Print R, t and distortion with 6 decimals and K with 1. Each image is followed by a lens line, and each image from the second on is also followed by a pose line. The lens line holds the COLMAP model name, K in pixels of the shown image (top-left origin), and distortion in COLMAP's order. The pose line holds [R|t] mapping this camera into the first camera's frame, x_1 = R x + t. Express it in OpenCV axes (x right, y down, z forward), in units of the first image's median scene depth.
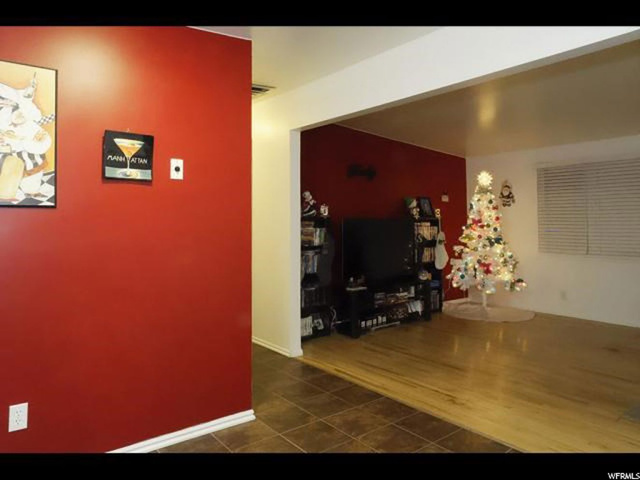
lens RADIAL K [[444.2, 0, 319.2], [0, 444.2, 205.3], [0, 0, 1]] dist [0.000983, 0.001034]
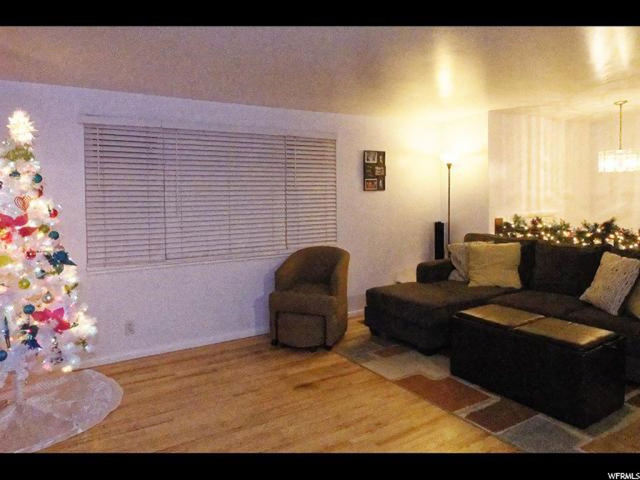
lens RADIAL K [[444.2, 0, 319.2], [0, 444.2, 205.3], [0, 0, 1]] dist [0.000983, 0.001034]
pose [[0.108246, -0.024922, 0.993812, -0.056021], [-0.026340, 0.999263, 0.027927, -0.000324], [-0.993775, -0.029200, 0.107509, 0.658598]]
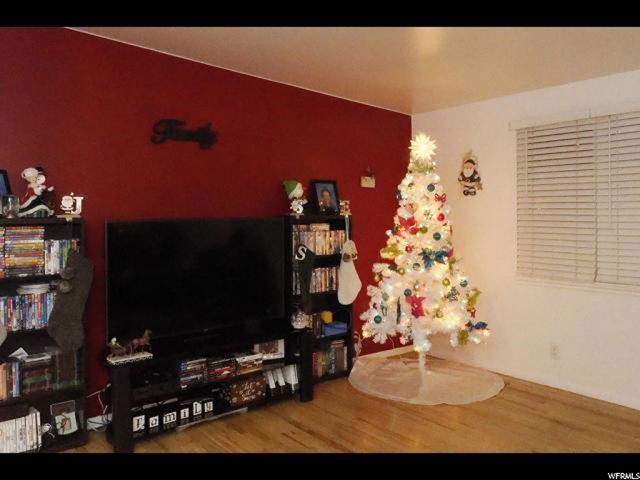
lens RADIAL K [[536.6, 0, 319.3], [0, 536.6, 213.6], [0, 0, 1]] dist [-0.003196, 0.001614]
pose [[0.999981, -0.003521, -0.005049, 0.250103], [0.003706, 0.999305, 0.037079, -0.000581], [0.004915, -0.037097, 0.999300, 0.316957]]
